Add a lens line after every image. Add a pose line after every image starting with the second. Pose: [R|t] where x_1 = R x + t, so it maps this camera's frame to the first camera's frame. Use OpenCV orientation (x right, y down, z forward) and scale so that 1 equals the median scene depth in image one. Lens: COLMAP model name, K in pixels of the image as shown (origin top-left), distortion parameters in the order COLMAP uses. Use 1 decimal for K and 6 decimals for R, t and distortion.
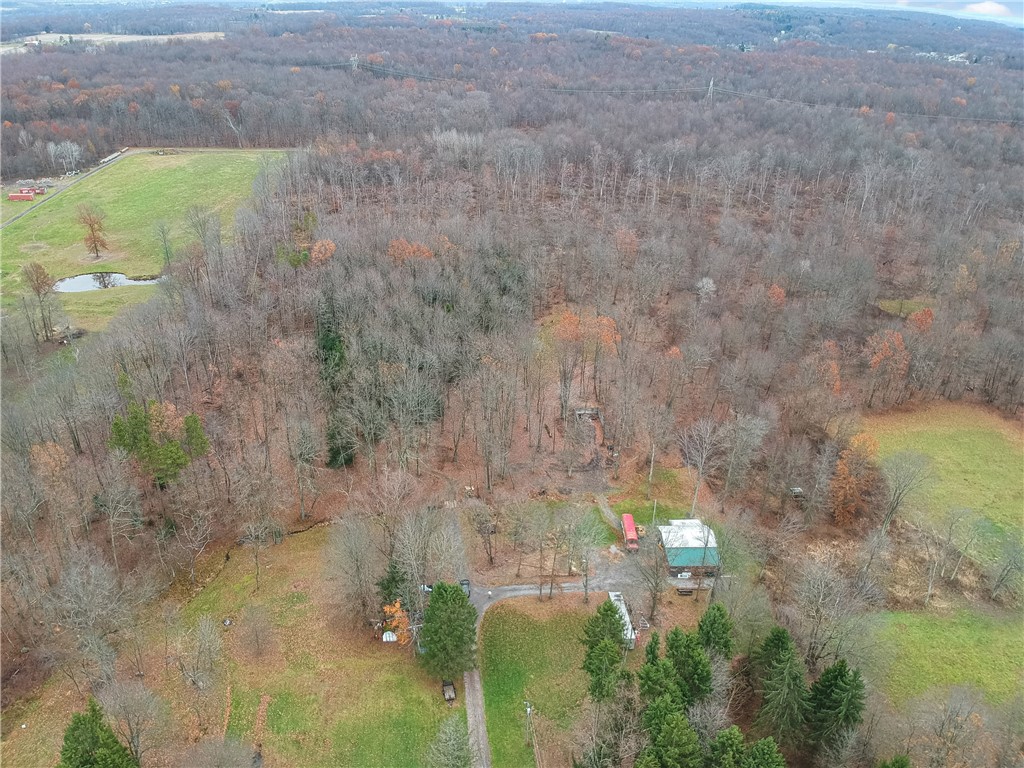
lens RADIAL K [[756.7, 0, 512.0], [0, 756.7, 384.0], [0, 0, 1]] dist [0.073533, -0.141007]
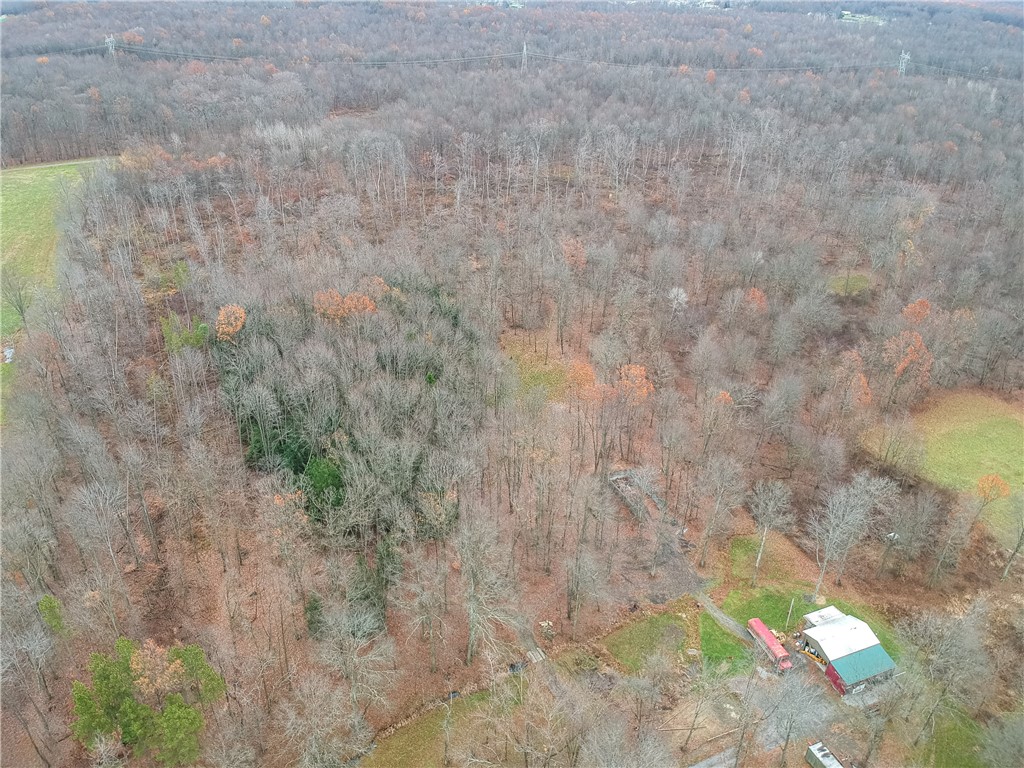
lens RADIAL K [[756.7, 0, 512.0], [0, 756.7, 384.0], [0, 0, 1]] dist [0.073533, -0.141007]
pose [[0.951792, -0.163191, 0.259733, -0.118506], [0.150695, 0.986276, 0.067456, -0.076567], [-0.267177, -0.025064, 0.963322, 0.121165]]
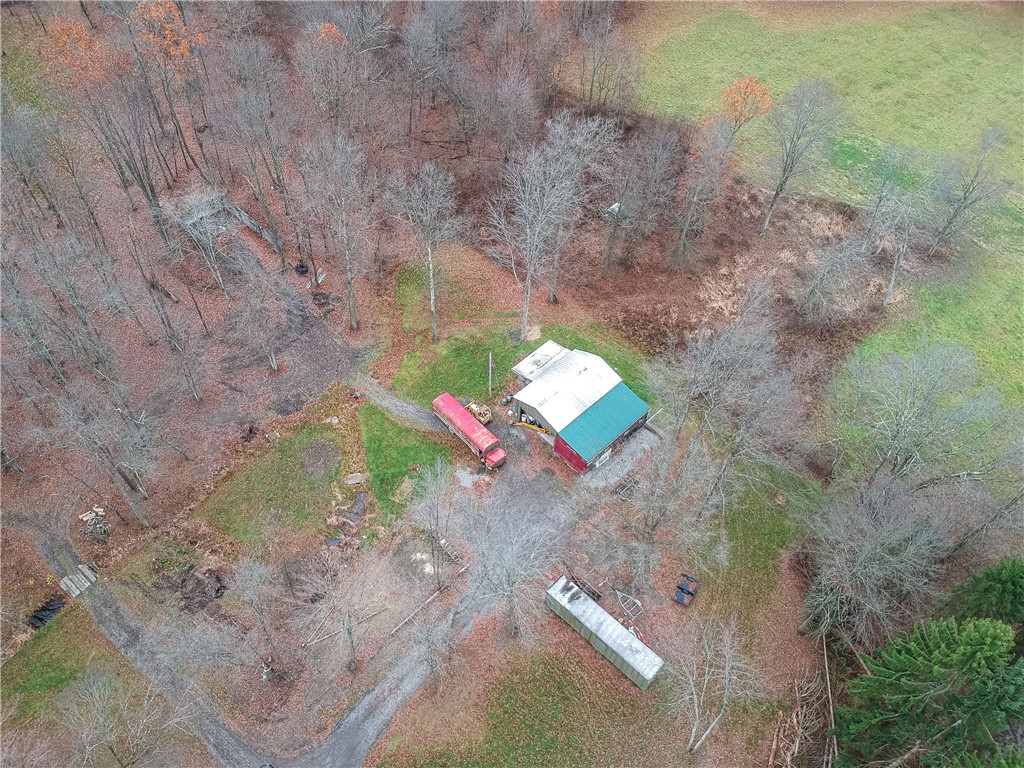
lens RADIAL K [[756.7, 0, 512.0], [0, 756.7, 384.0], [0, 0, 1]] dist [0.073533, -0.141007]
pose [[0.749751, -0.509325, 0.422447, -0.010757], [0.289799, 0.826660, 0.482337, -0.030271], [-0.594887, -0.239208, 0.767391, 0.251900]]
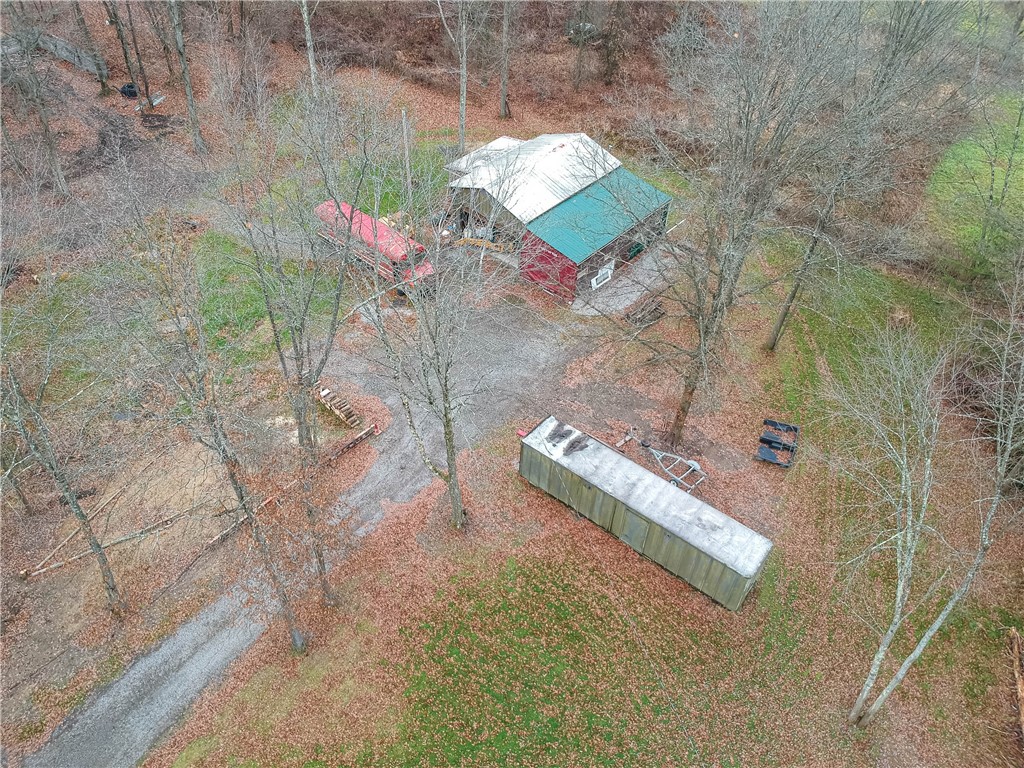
lens RADIAL K [[756.7, 0, 512.0], [0, 756.7, 384.0], [0, 0, 1]] dist [0.073533, -0.141007]
pose [[0.695918, -0.496395, 0.518933, 0.001755], [0.319419, 0.861174, 0.395414, 0.059211], [-0.643172, -0.109419, 0.757864, 0.306670]]
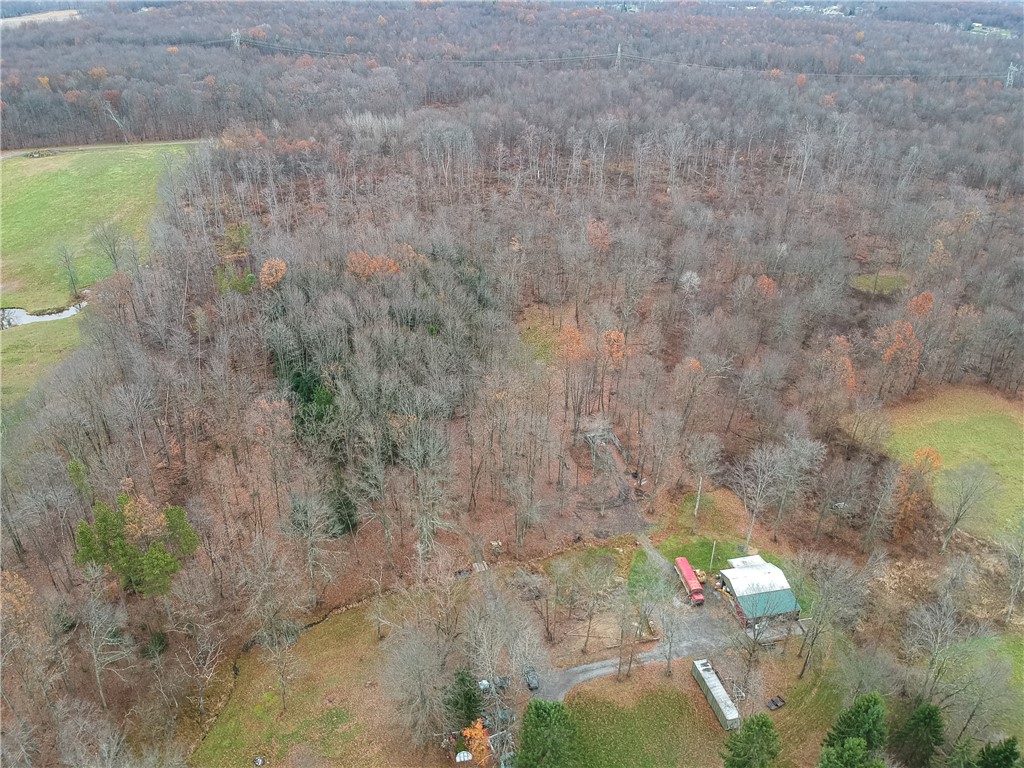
lens RADIAL K [[756.7, 0, 512.0], [0, 756.7, 384.0], [0, 0, 1]] dist [0.073533, -0.141007]
pose [[0.987662, -0.088869, 0.128942, -0.063498], [0.083507, 0.995425, 0.046426, -0.040833], [-0.132478, -0.035086, 0.990565, 0.058466]]
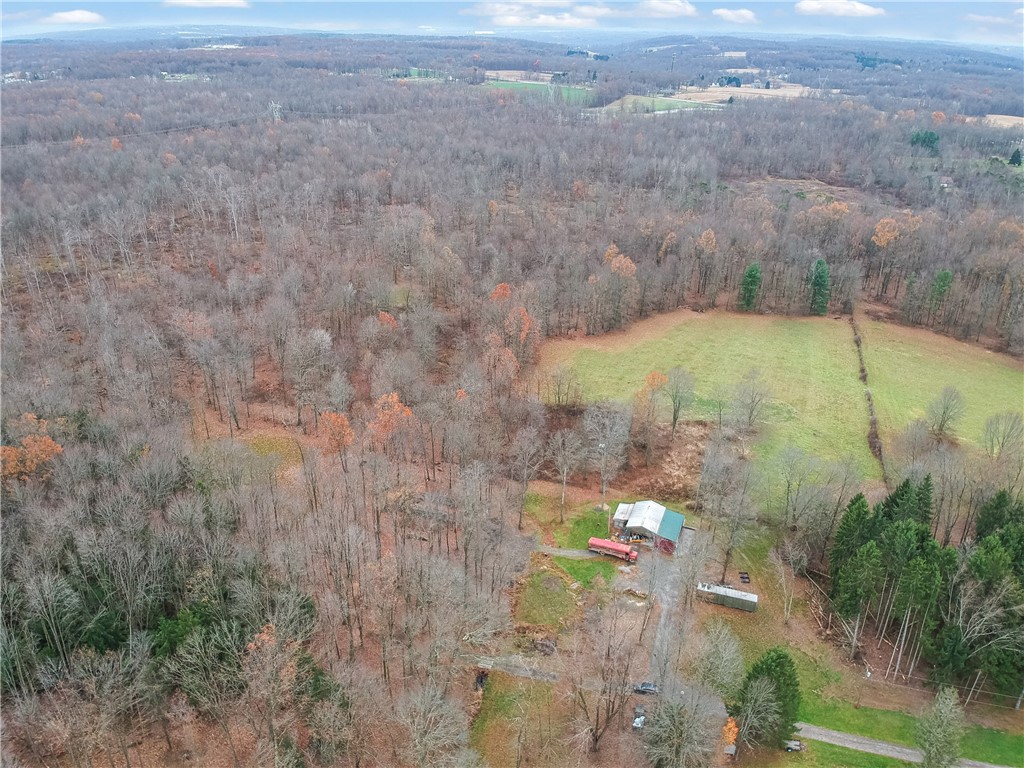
lens RADIAL K [[756.7, 0, 512.0], [0, 756.7, 384.0], [0, 0, 1]] dist [0.073533, -0.141007]
pose [[0.419487, -0.407812, 0.810999, -0.277466], [0.414020, 0.881025, 0.228874, -0.126473], [-0.807848, 0.239760, 0.538421, 0.211664]]
